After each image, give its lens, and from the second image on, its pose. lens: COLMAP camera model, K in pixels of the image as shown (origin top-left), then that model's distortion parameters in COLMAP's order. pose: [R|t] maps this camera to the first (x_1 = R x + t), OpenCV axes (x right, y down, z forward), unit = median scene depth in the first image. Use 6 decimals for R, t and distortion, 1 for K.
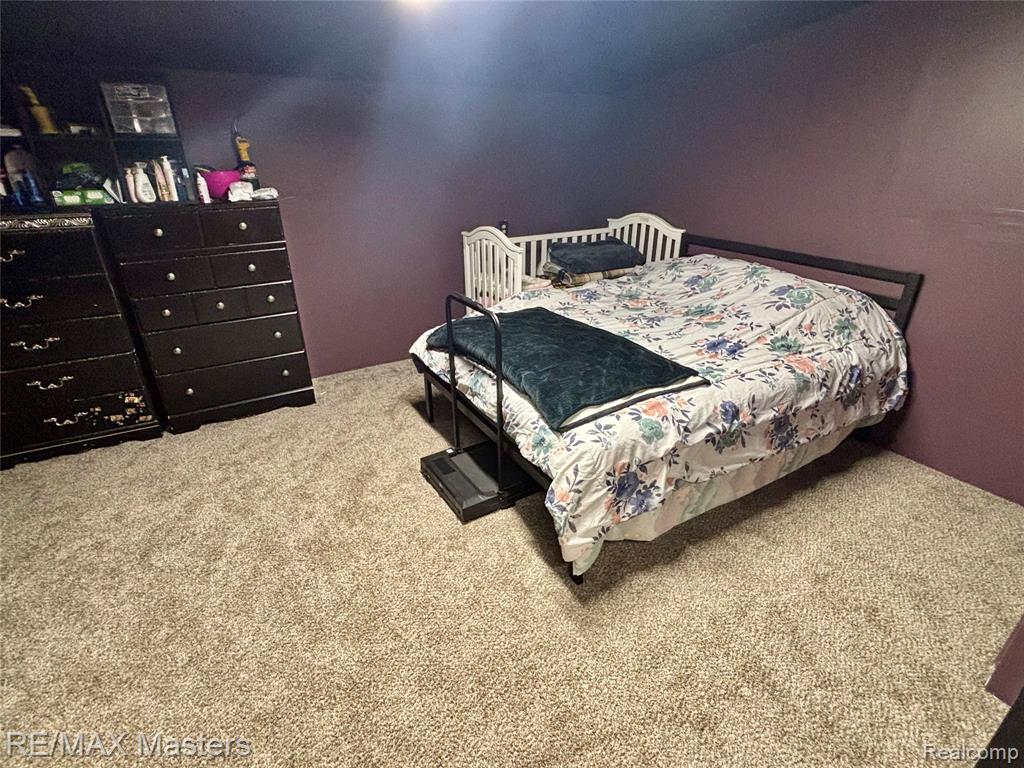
lens RADIAL K [[508.9, 0, 512.0], [0, 508.9, 384.0], [0, 0, 1]] dist [-0.001714, -0.001061]
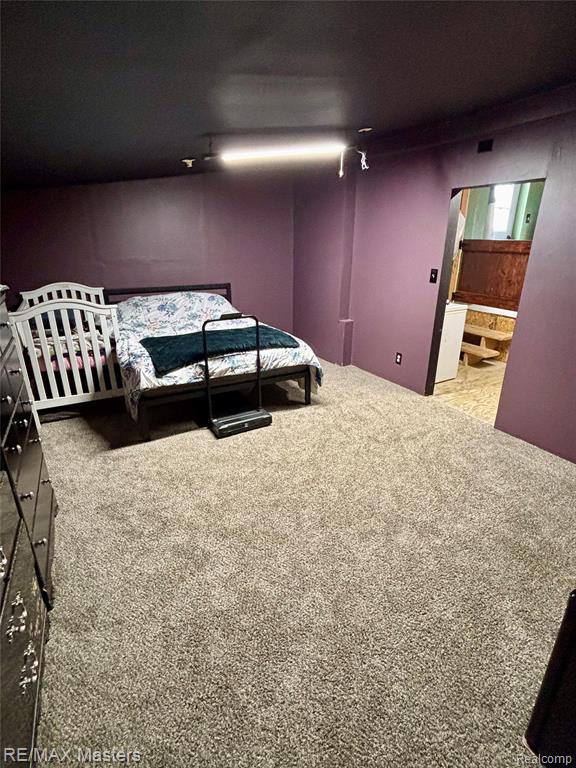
lens RADIAL K [[381.7, 0, 288.0], [0, 381.7, 384.0], [0, 0, 1]] dist [-0.001714, -0.001061]
pose [[0.064255, -0.354508, 0.932843, -1.164575], [0.422991, 0.856323, 0.296292, -0.220178], [-0.903853, 0.375545, 0.204977, 0.505651]]
